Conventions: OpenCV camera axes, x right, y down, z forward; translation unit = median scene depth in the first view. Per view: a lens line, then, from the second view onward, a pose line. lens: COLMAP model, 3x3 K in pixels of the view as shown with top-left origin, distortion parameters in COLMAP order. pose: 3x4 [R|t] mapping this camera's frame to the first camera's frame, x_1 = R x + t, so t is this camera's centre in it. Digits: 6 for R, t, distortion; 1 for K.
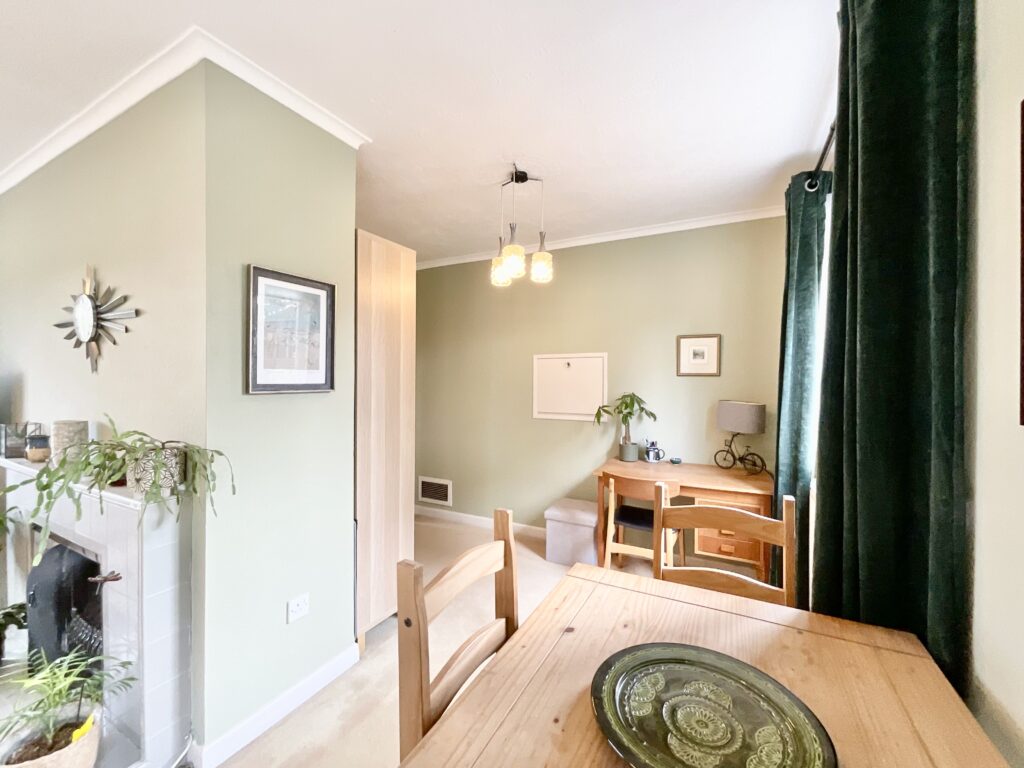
lens RADIAL K [[419.3, 0, 511.3], [0, 419.3, 382.7], [0, 0, 1]] dist [0.006766, -0.000015]
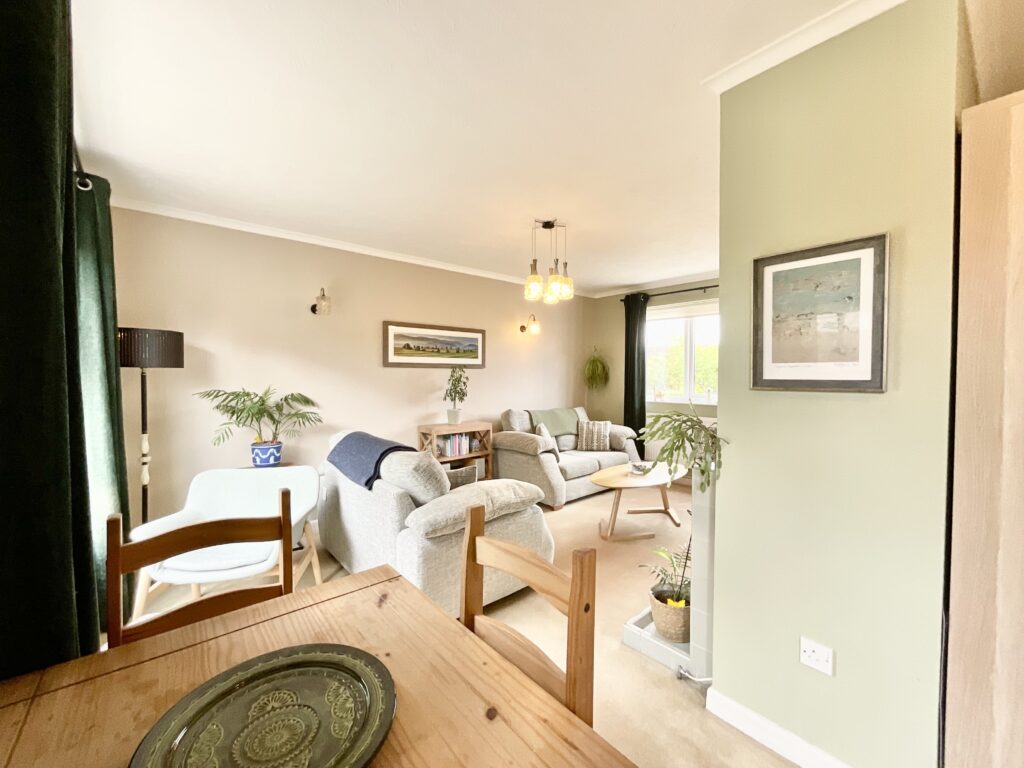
lens RADIAL K [[419.3, 0, 510.0], [0, 419.3, 382.7], [0, 0, 1]] dist [0.006766, -0.000015]
pose [[-0.361091, 0.010830, -0.932468, 0.450919], [-0.013674, 0.999764, 0.016907, 0.002209], [0.932430, 0.018855, -0.360857, 0.723372]]
